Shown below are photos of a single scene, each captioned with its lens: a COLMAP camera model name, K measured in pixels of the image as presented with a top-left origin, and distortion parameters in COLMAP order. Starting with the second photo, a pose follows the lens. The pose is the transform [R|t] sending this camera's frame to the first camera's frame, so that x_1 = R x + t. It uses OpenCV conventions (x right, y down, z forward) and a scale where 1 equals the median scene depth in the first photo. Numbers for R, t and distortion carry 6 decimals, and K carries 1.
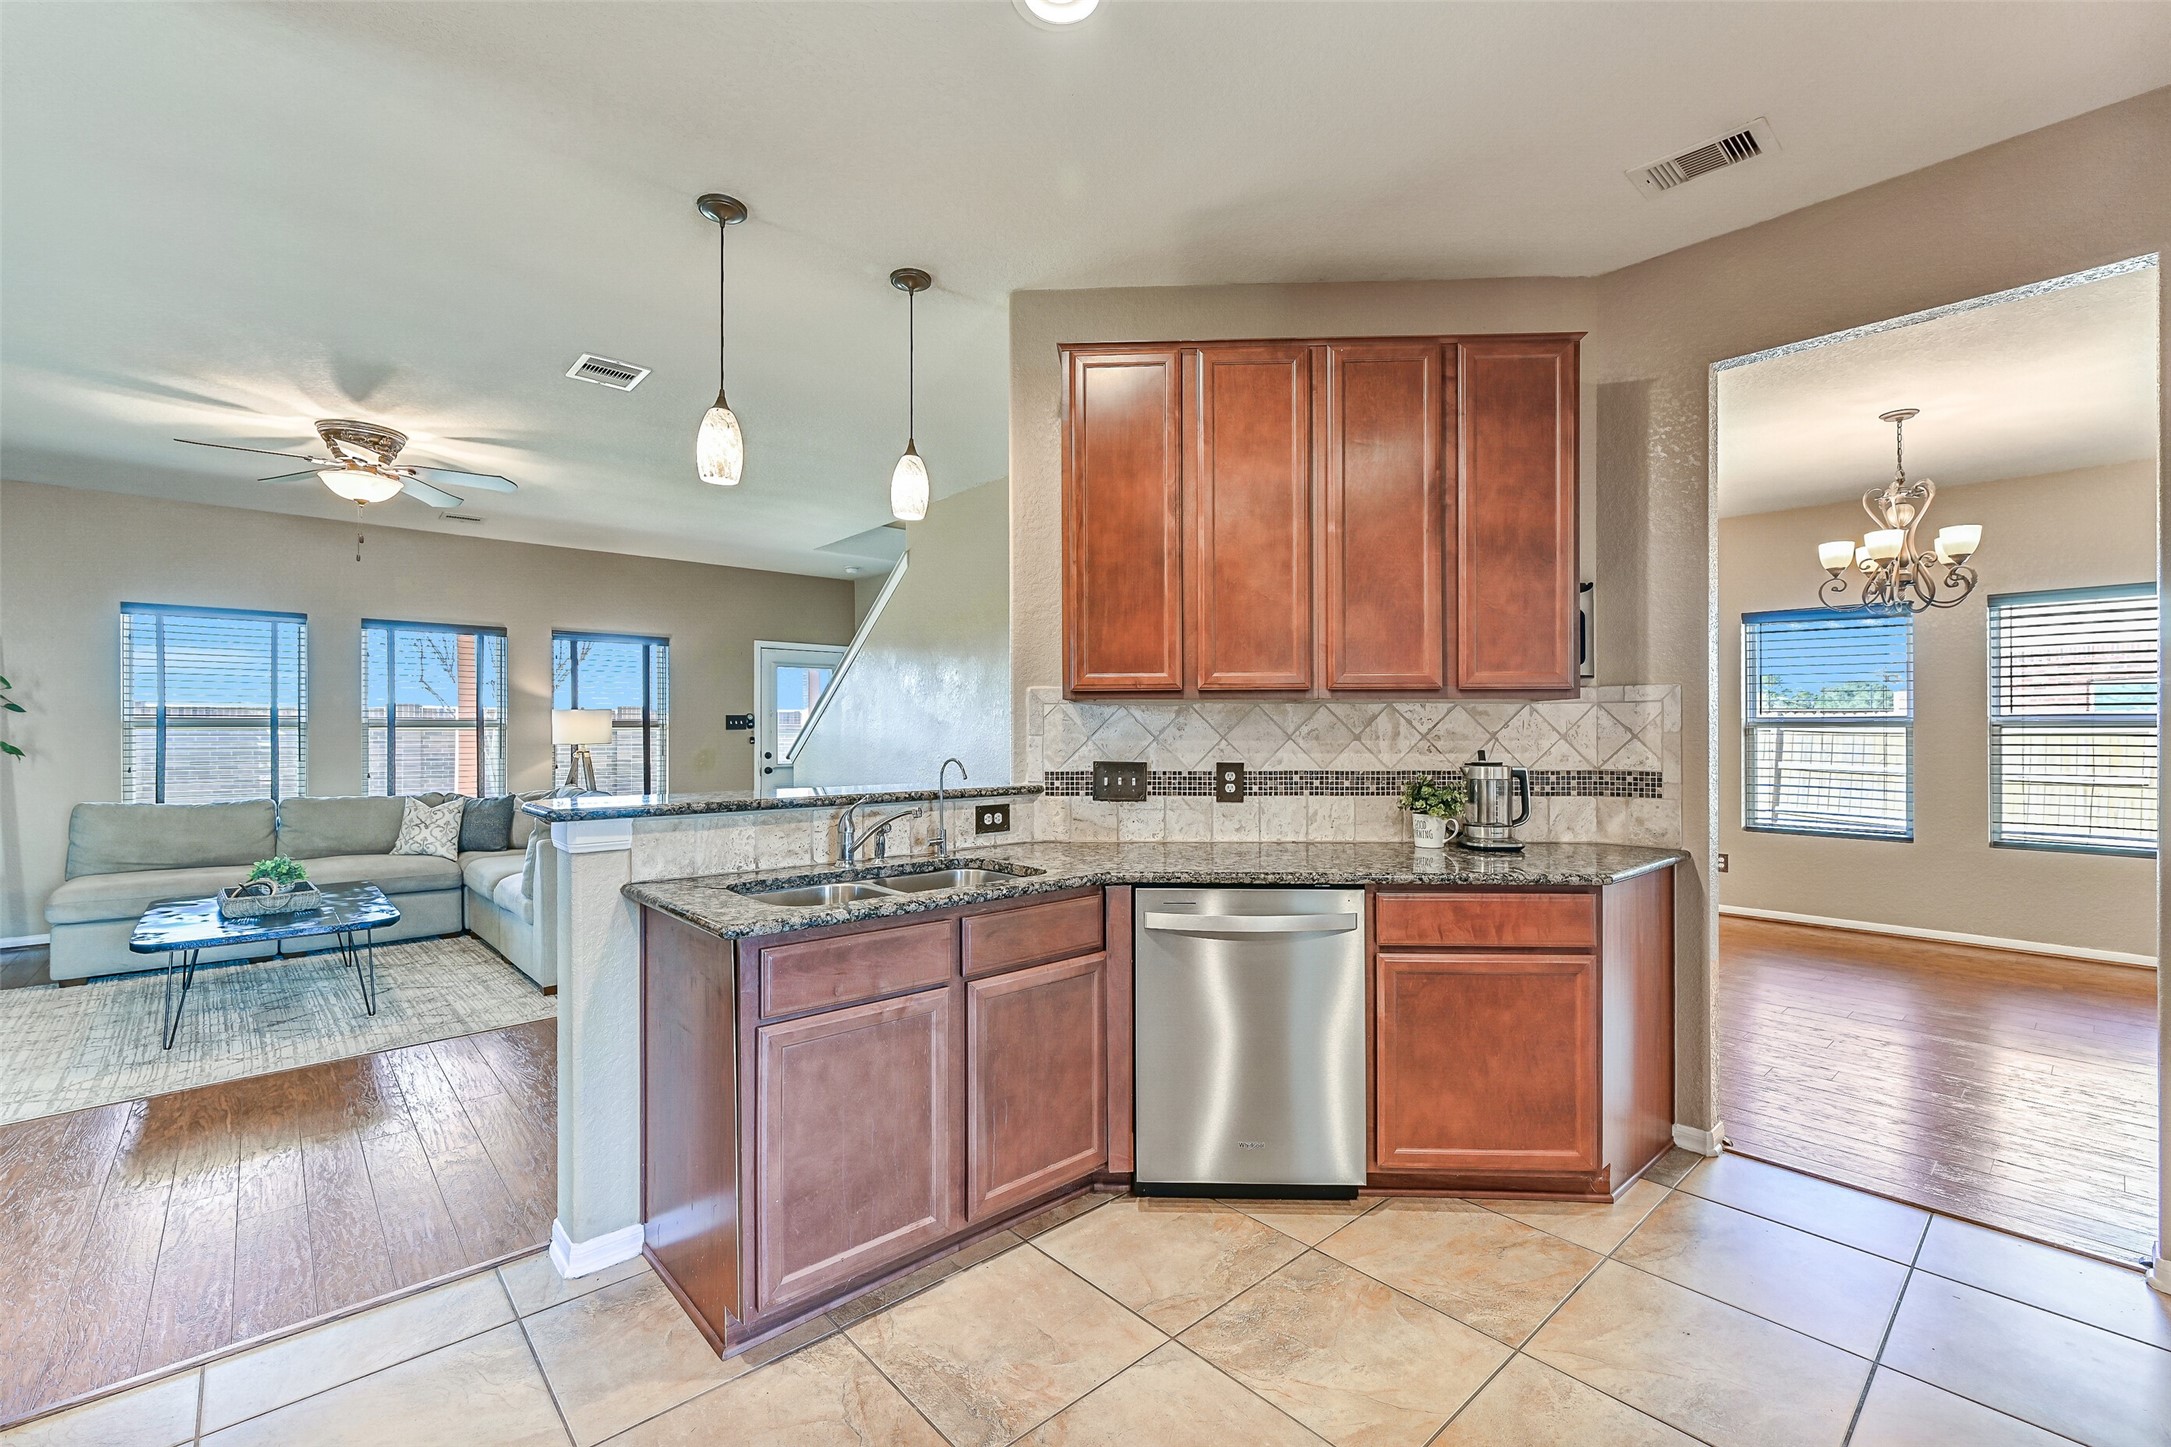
lens RADIAL K [[919.7, 0, 1077.2], [0, 919.7, 729.9], [0, 0, 1]] dist [-0.001081, -0.000036]
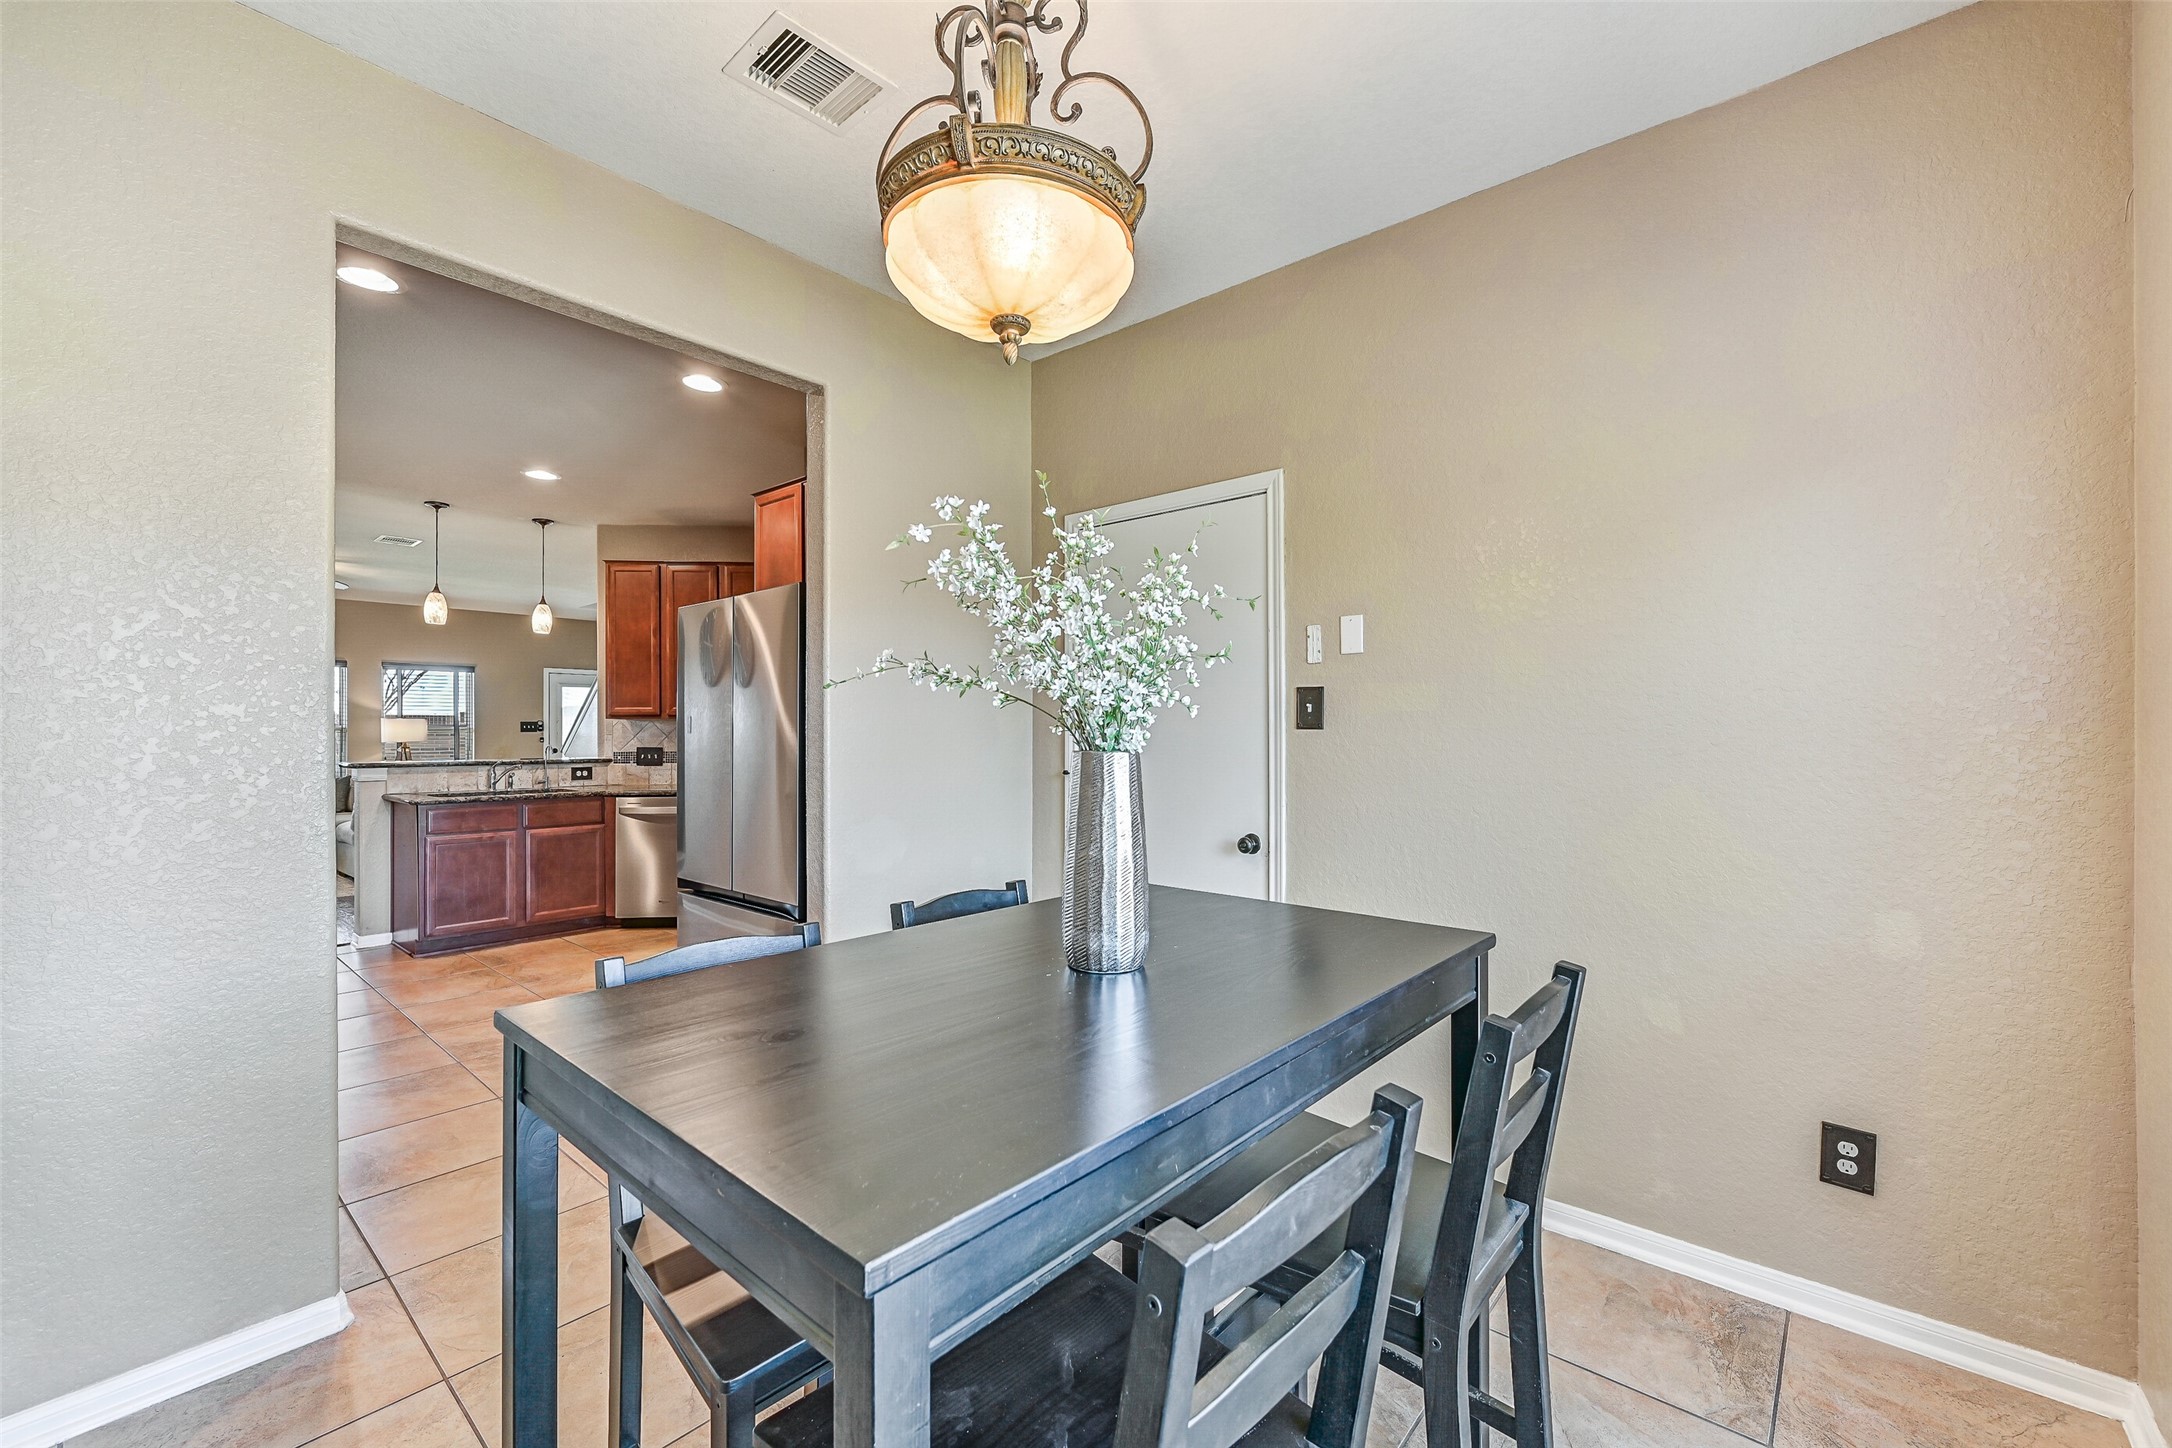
lens RADIAL K [[889.4, 0, 1093.0], [0, 889.4, 728.6], [0, 0, 1]] dist [-0.008185, -0.000145]
pose [[0.991010, -0.000710, 0.133787, 0.876725], [0.001082, 0.999996, -0.002710, -0.002203], [-0.133784, 0.002830, 0.991006, -1.310543]]
